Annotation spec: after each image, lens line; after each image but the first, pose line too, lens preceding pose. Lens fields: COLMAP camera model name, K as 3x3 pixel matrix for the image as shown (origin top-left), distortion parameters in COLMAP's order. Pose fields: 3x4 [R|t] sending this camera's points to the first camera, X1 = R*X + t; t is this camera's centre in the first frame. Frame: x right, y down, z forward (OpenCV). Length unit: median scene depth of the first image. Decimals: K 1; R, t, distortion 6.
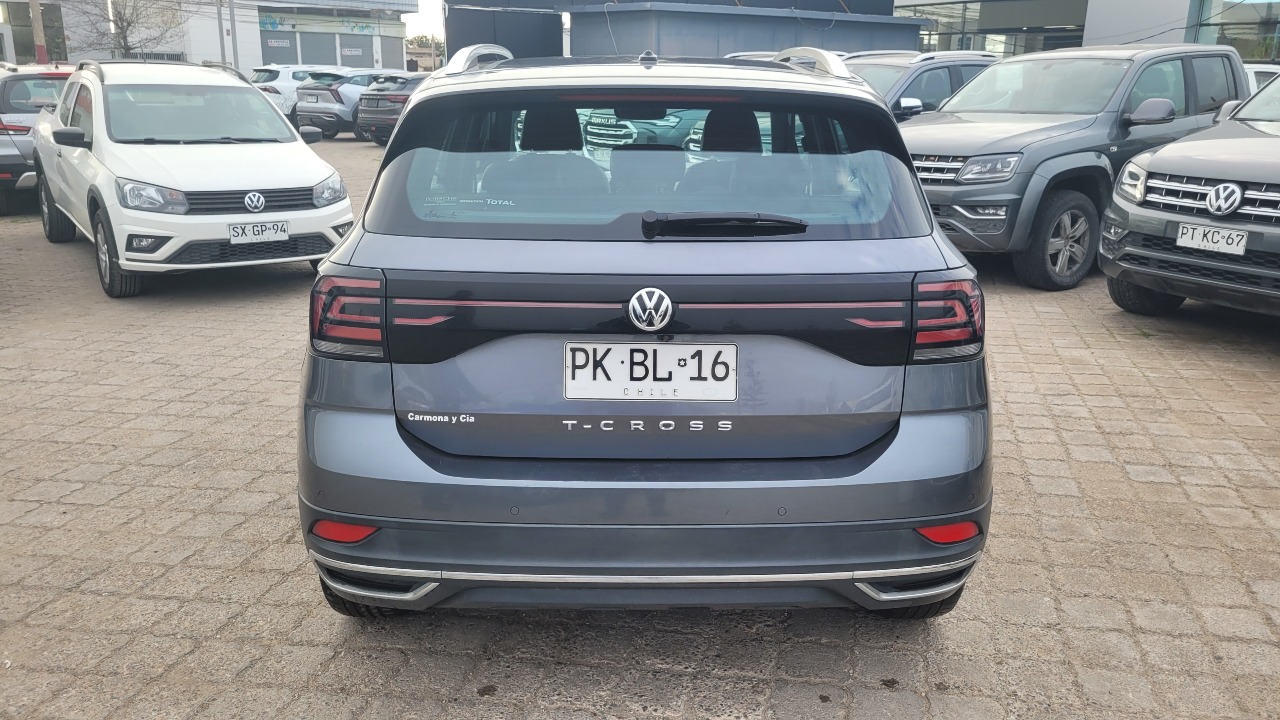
lens RADIAL K [[950.7, 0, 640.0], [0, 950.7, 360.0], [0, 0, 1]] dist [0.085094, -0.104184]
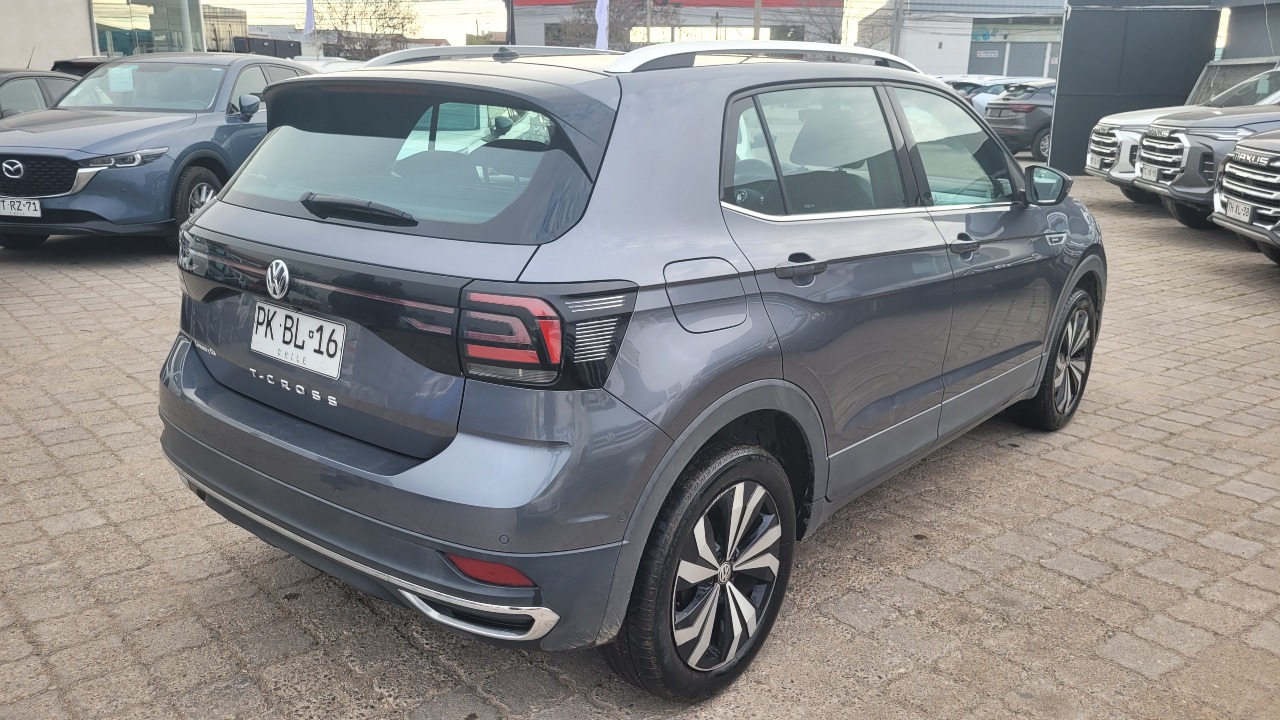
lens RADIAL K [[950.7, 0, 640.0], [0, 950.7, 360.0], [0, 0, 1]] dist [0.085094, -0.104184]
pose [[0.765021, 0.175859, -0.619530, 0.184186], [-0.182375, 0.981773, 0.053480, -0.017319], [0.617643, 0.072073, 0.783149, 0.070275]]
